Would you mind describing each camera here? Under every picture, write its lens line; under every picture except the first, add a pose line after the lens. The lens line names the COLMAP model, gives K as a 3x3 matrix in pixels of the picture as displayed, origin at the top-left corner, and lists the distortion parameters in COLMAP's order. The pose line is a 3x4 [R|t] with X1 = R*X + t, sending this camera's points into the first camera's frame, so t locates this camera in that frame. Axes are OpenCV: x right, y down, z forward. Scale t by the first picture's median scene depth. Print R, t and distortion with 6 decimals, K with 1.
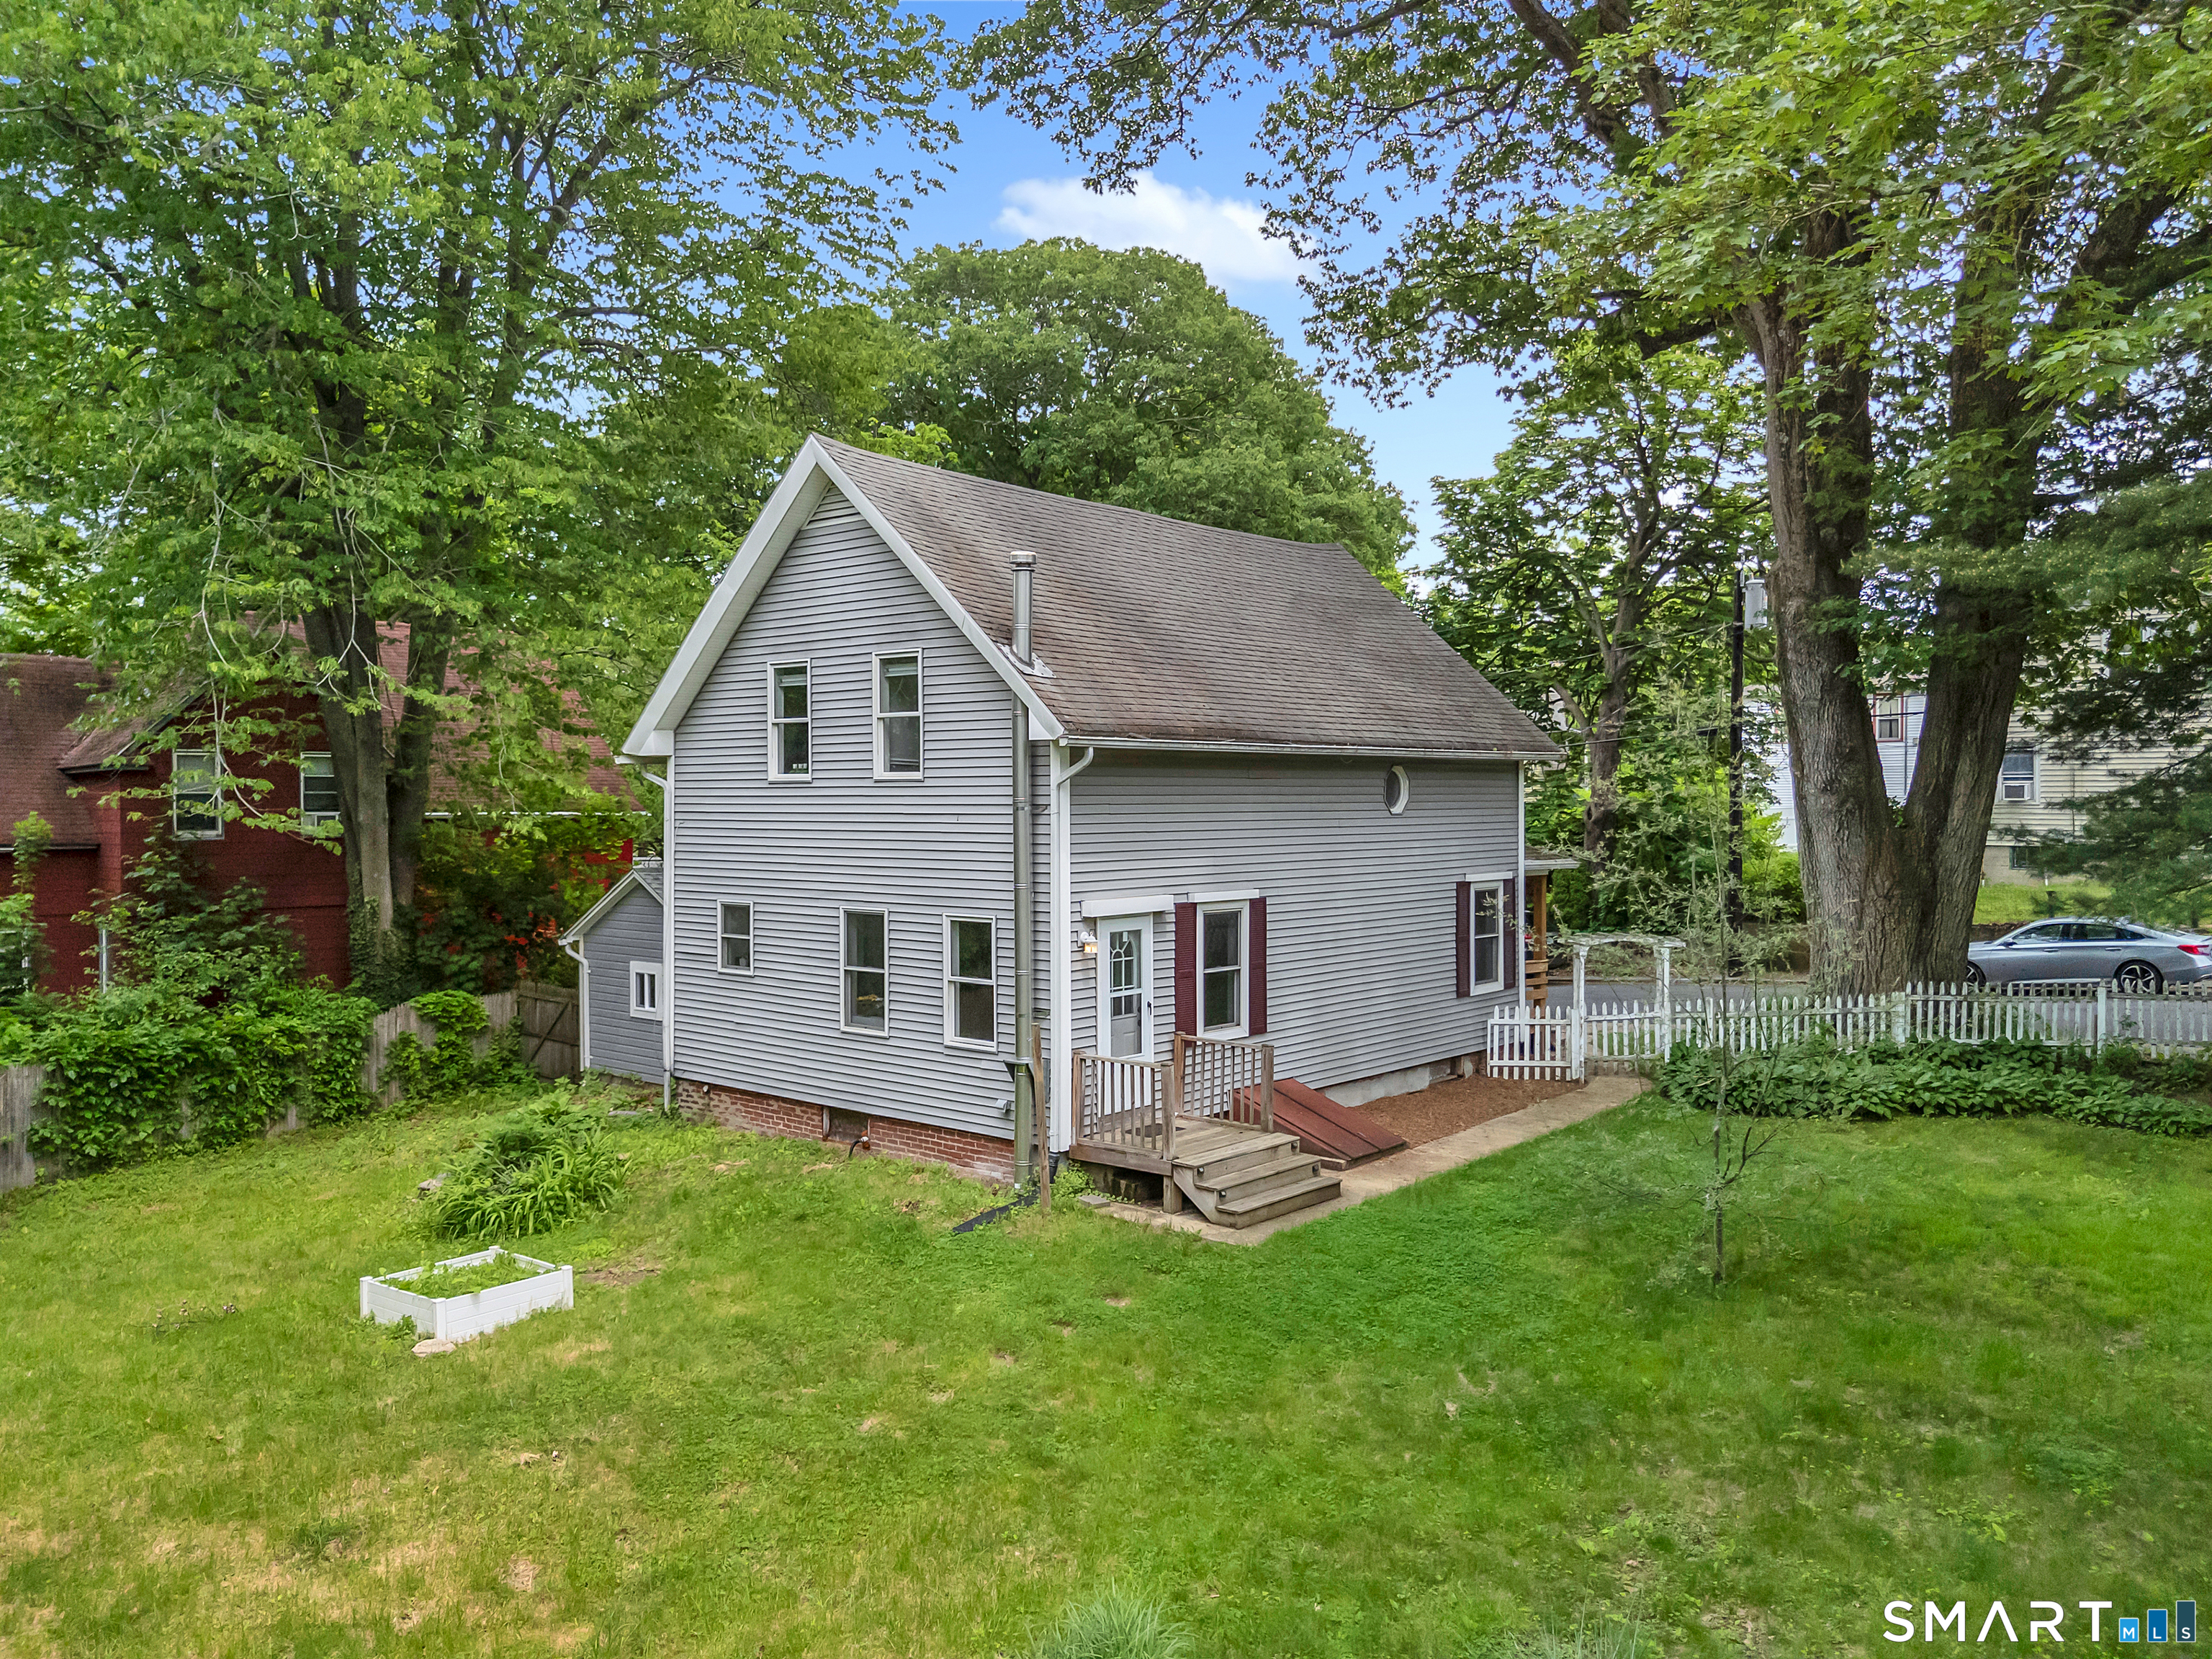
lens RADIAL K [[1567.1, 0, 1106.0], [0, 1567.1, 829.5], [0, 0, 1]] dist [0.065057, -0.006334]
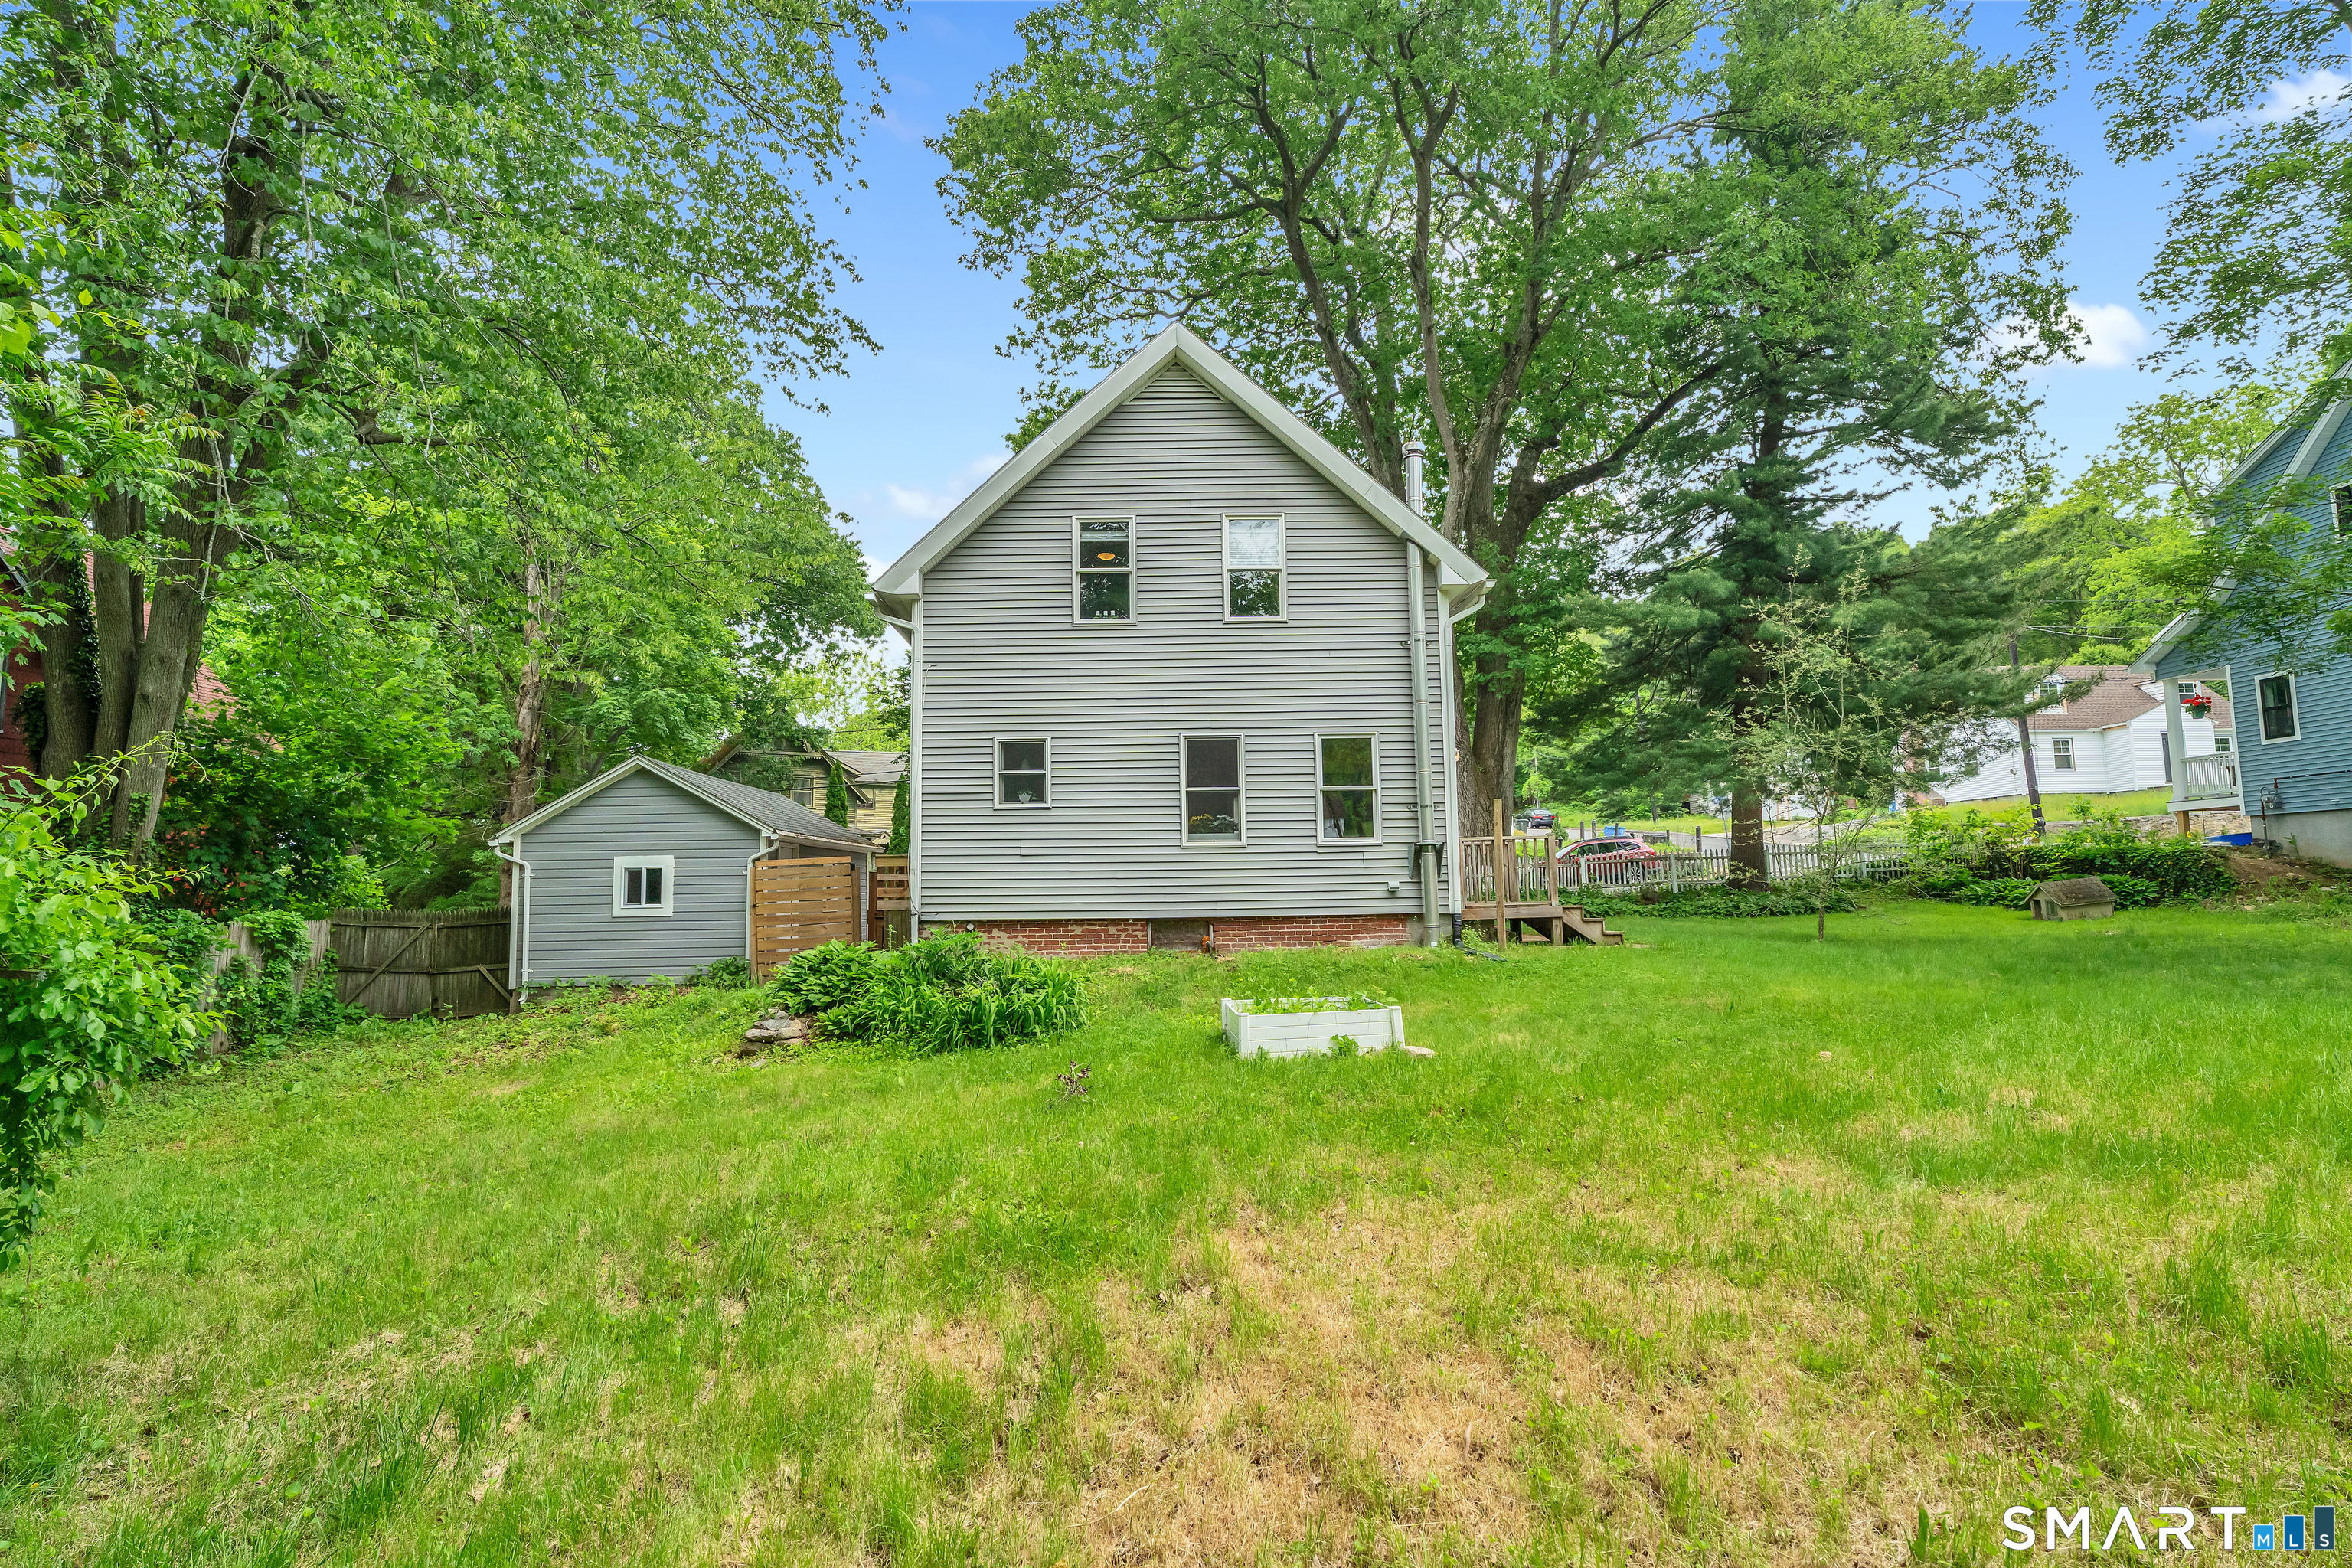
lens RADIAL K [[1058.7, 0, 1172.7], [0, 1058.7, 778.3], [0, 0, 1]] dist [0.008382, 0.000174]
pose [[0.753645, 0.052835, 0.655155, -0.444639], [0.023375, 0.993979, -0.107048, 0.107531], [-0.656866, 0.095991, 0.747872, 0.299247]]
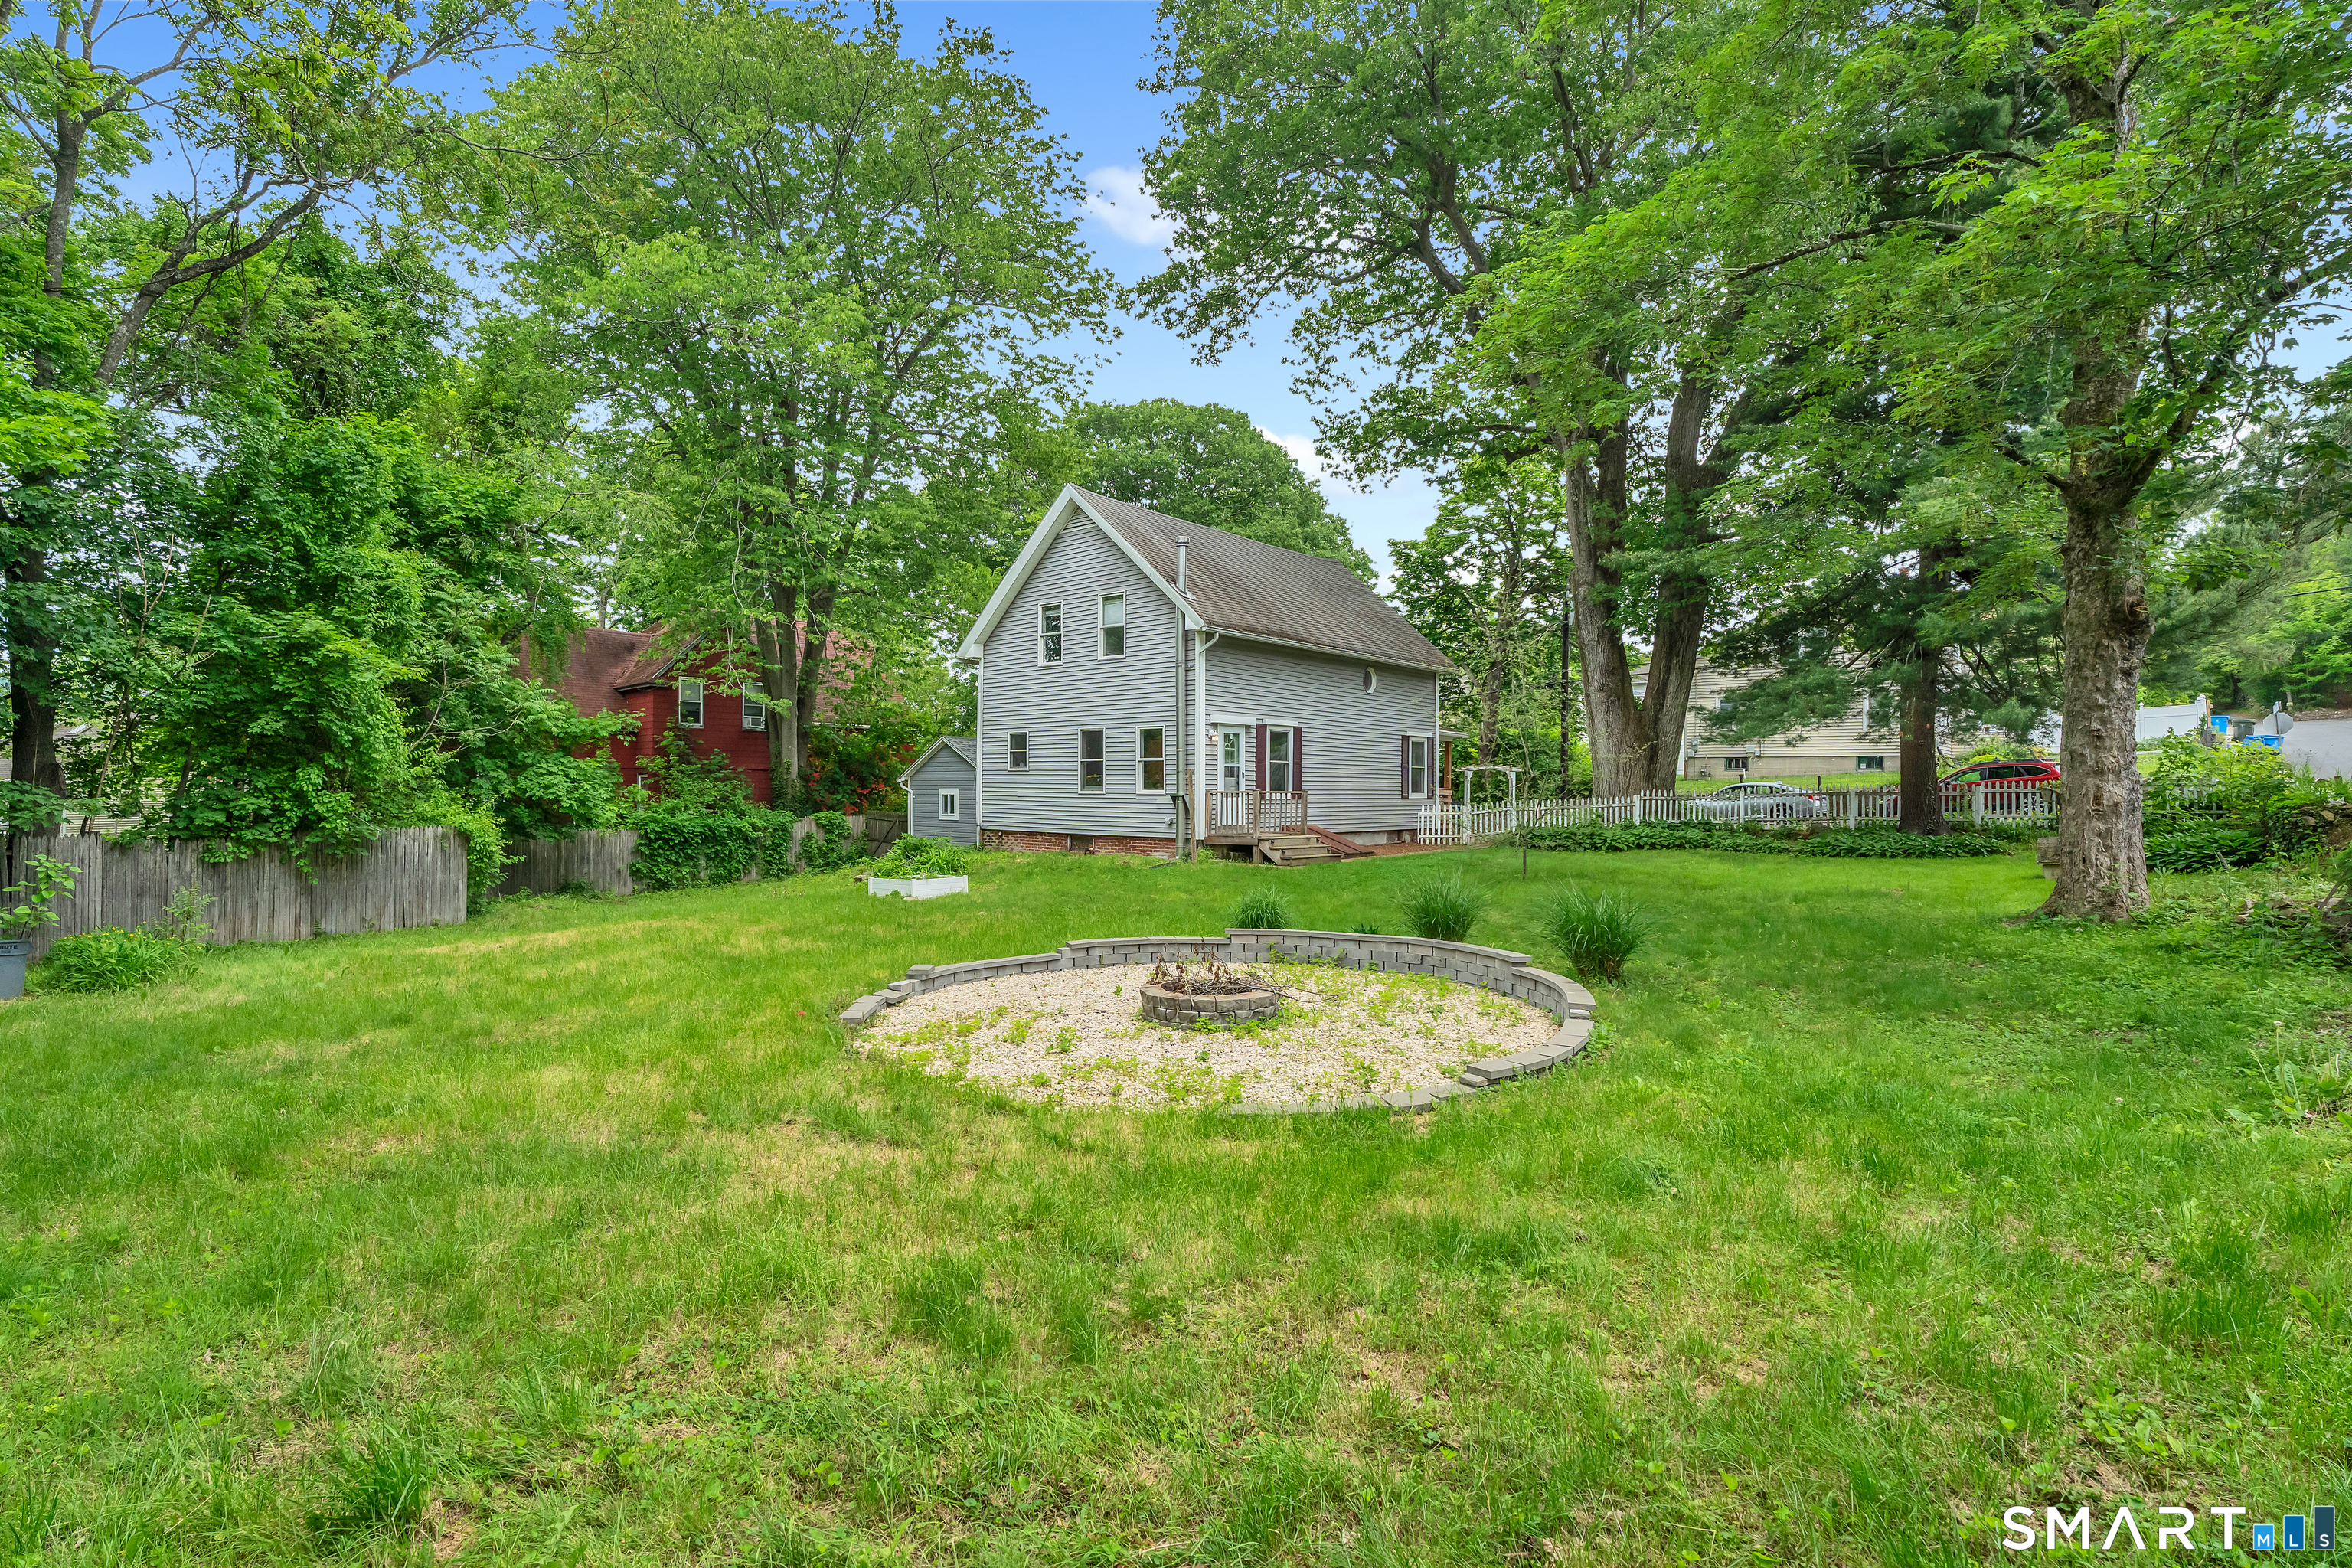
lens RADIAL K [[1058.7, 0, 1172.7], [0, 1058.7, 778.3], [0, 0, 1]] dist [0.008382, 0.000174]
pose [[0.999970, 0.006288, 0.004503, -0.040666], [-0.006188, 0.999743, -0.021799, 0.092071], [-0.004638, 0.021771, 0.999752, -0.192145]]
